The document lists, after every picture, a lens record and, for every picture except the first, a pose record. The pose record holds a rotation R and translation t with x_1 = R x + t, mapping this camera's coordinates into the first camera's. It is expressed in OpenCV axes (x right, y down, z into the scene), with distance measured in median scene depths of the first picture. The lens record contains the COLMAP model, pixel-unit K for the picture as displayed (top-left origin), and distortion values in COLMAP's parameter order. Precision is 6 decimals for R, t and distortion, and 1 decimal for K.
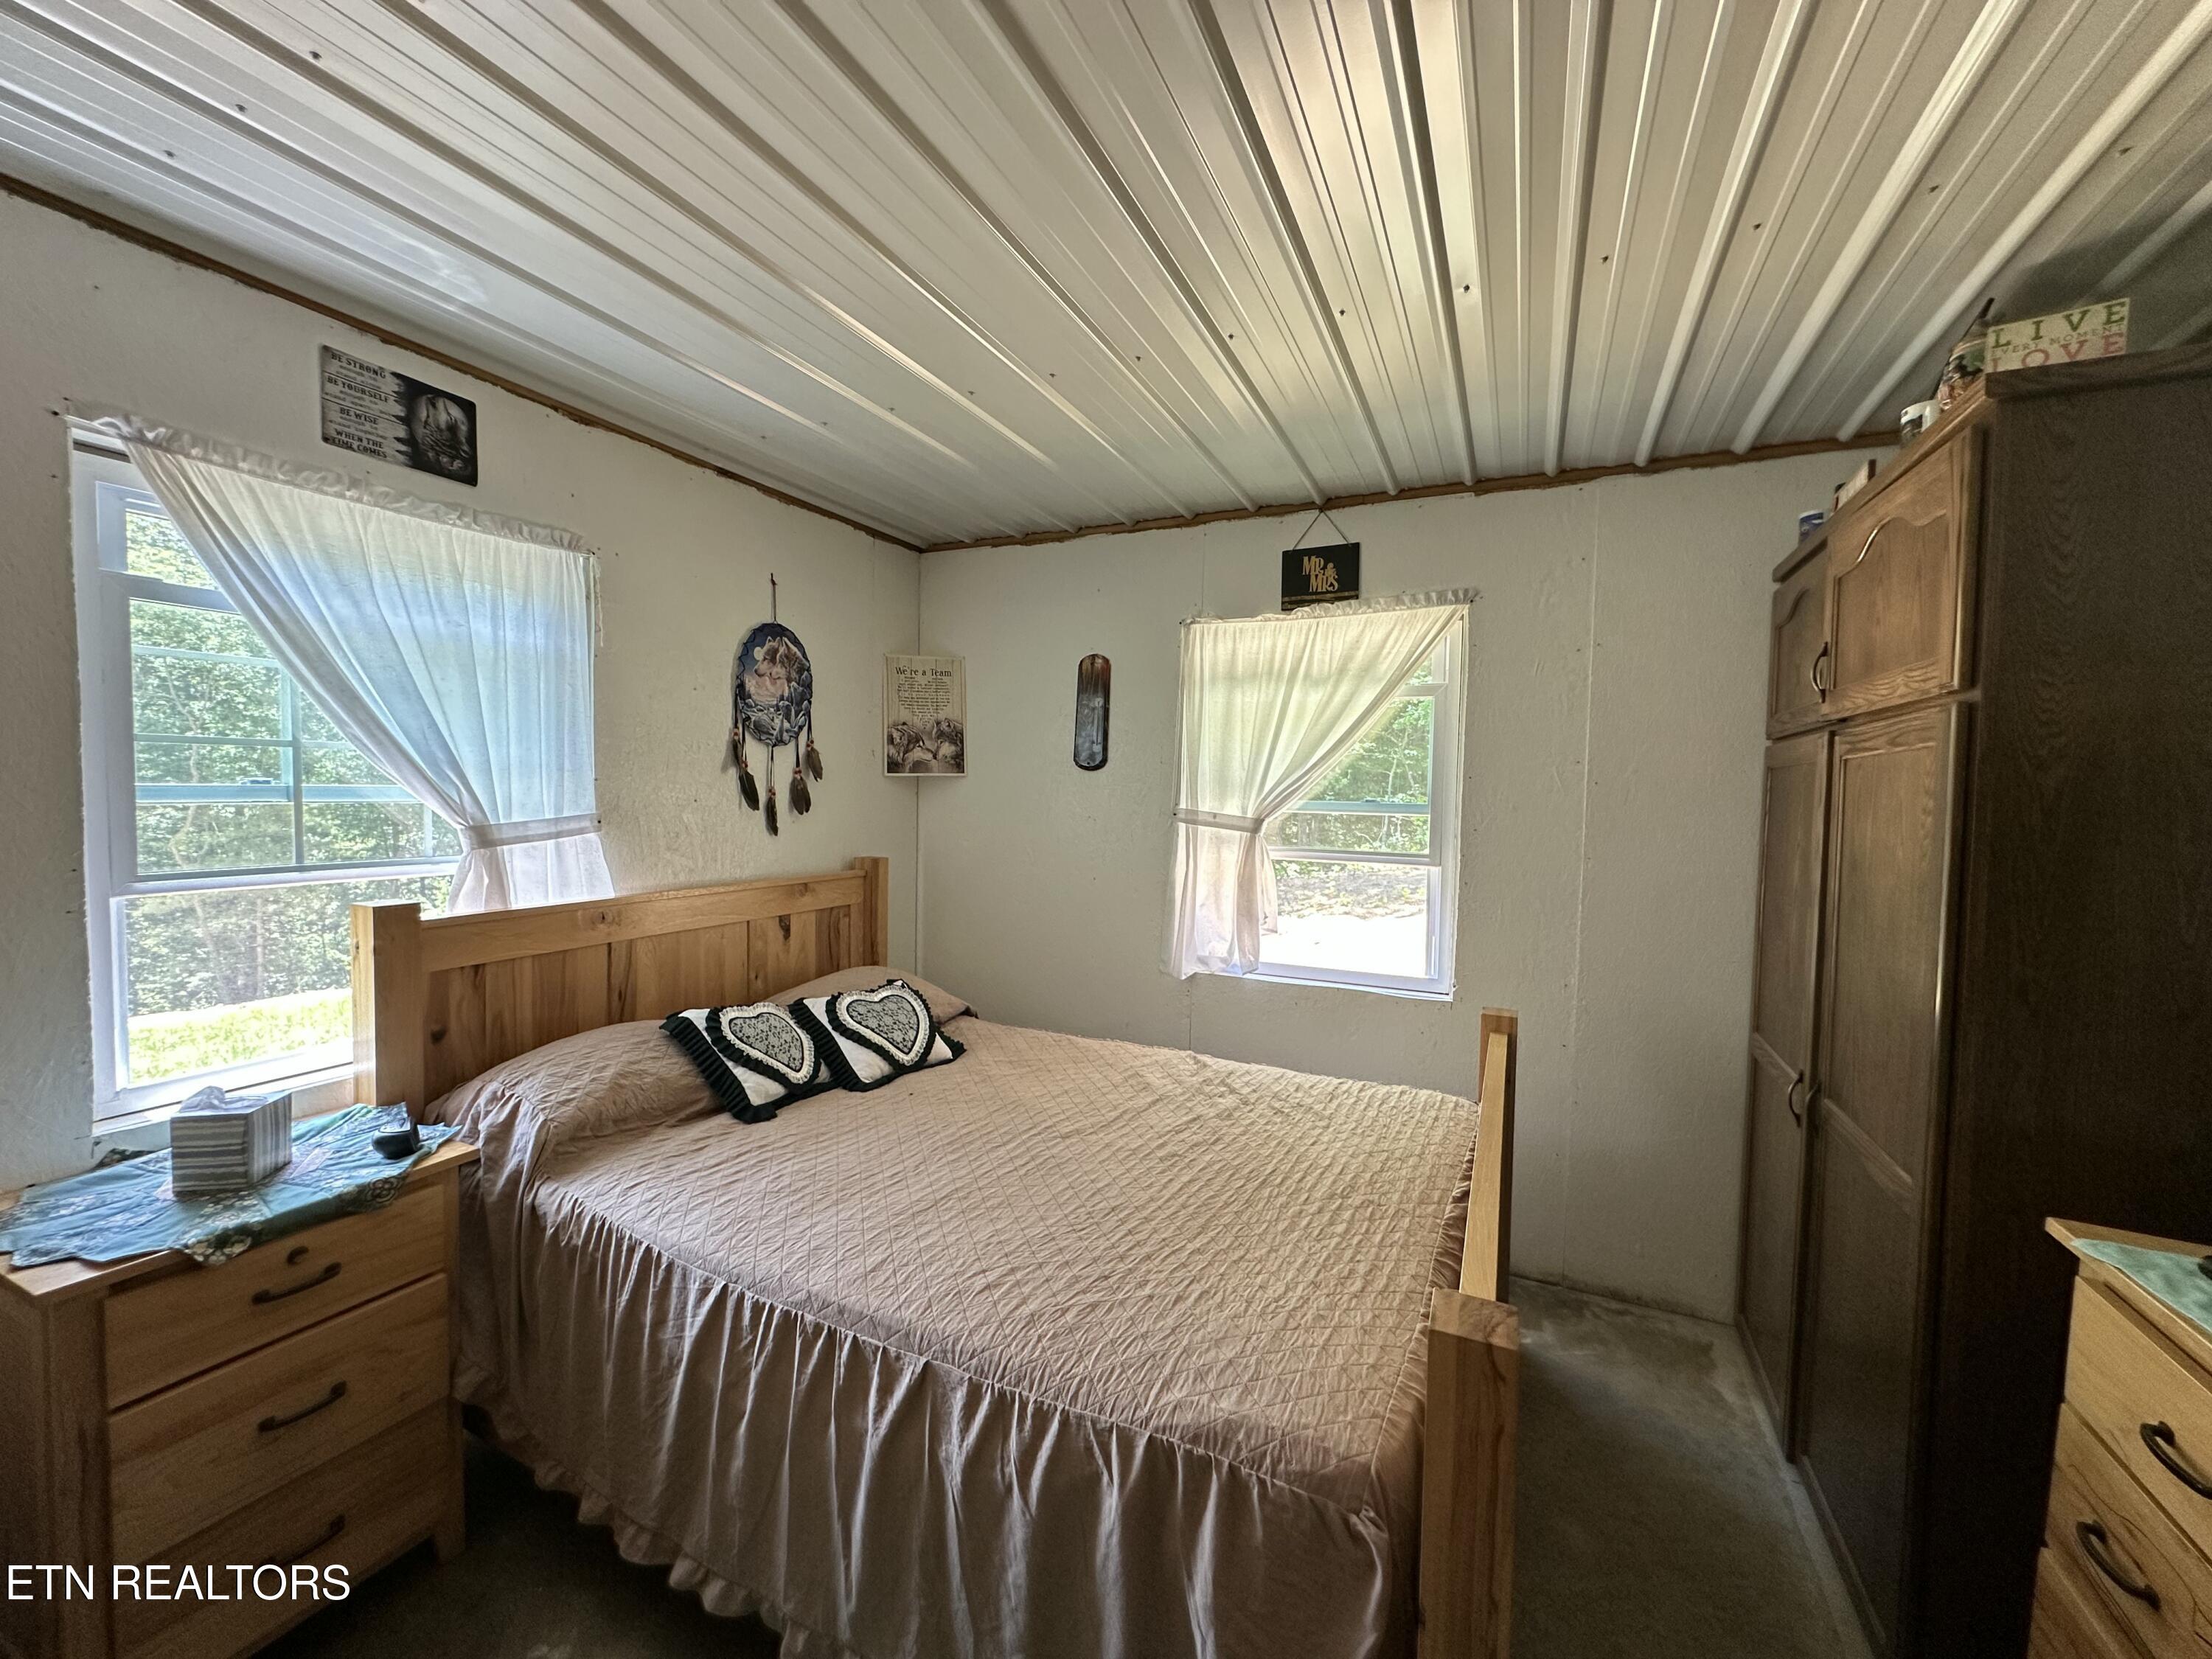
lens RADIAL K [[883.0, 0, 1104.8], [0, 883.0, 828.1], [0, 0, 1]] dist [-0.000047, 0.000519]
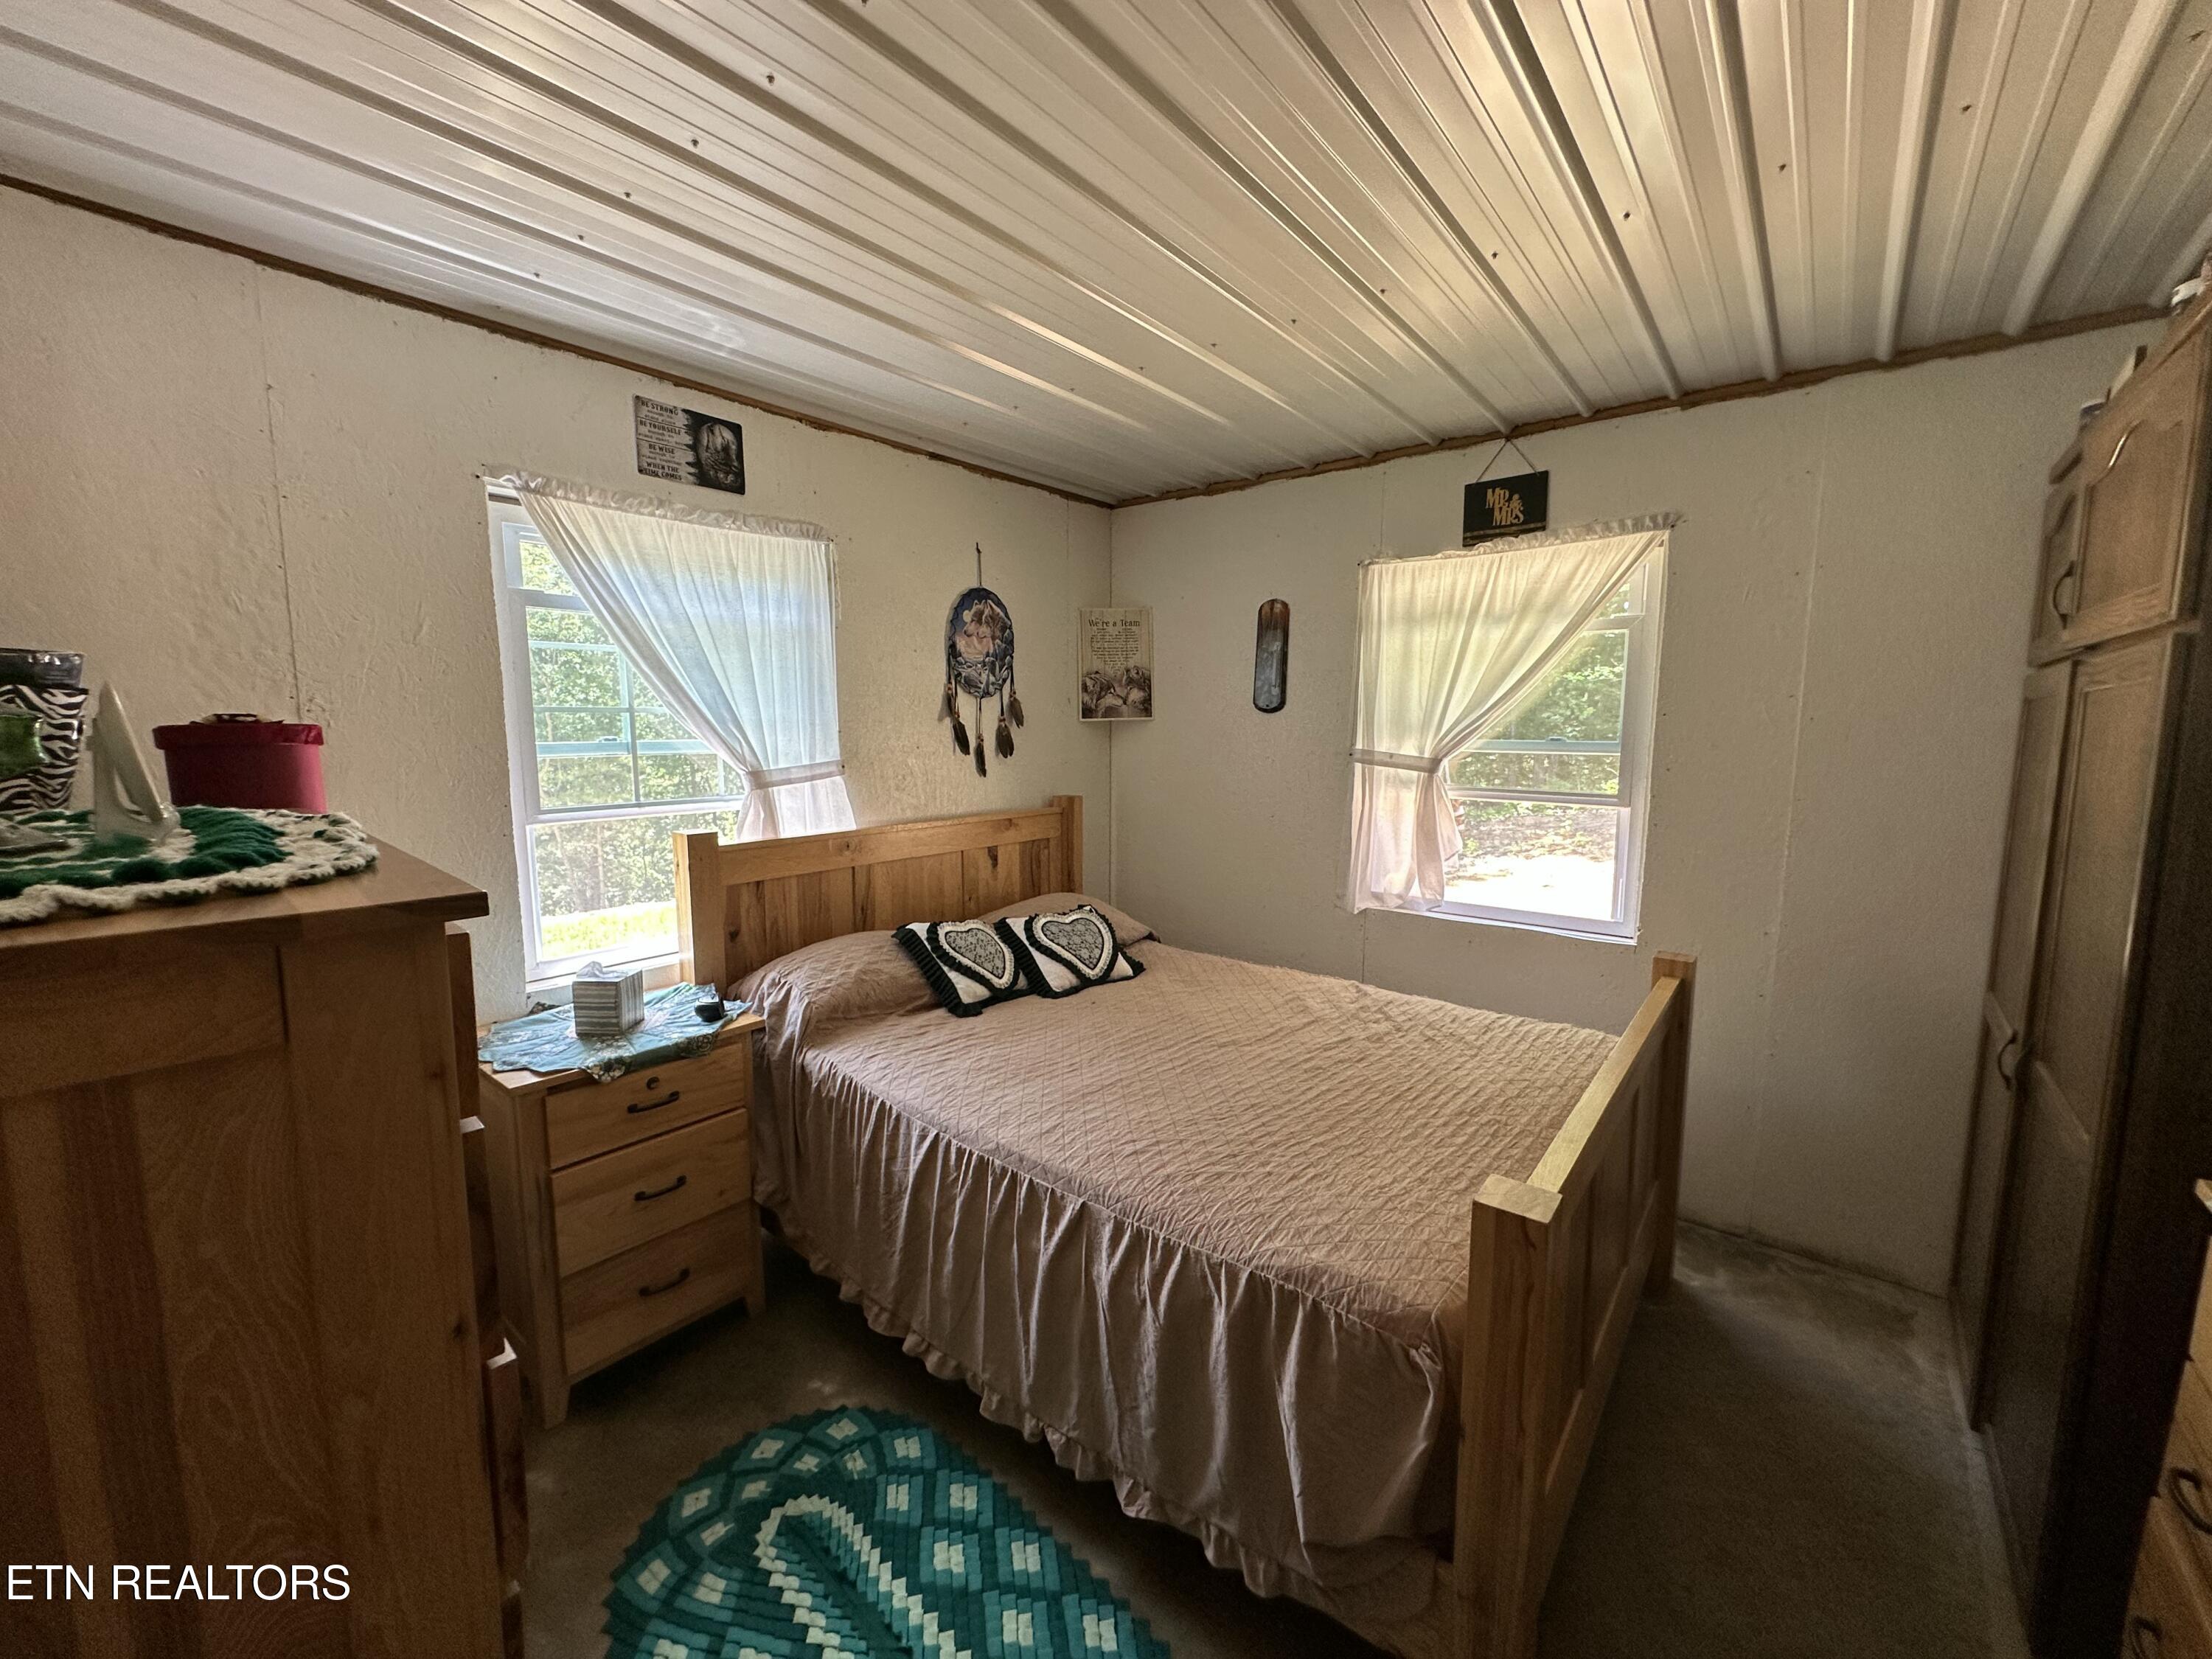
lens RADIAL K [[883.0, 0, 1105.5], [0, 883.0, 829.3], [0, 0, 1]] dist [-0.000047, 0.000519]
pose [[0.971258, 0.011808, -0.237735, 0.076891], [0.005809, 0.997296, 0.073265, -0.009874], [0.237958, -0.072541, 0.968563, -0.107966]]
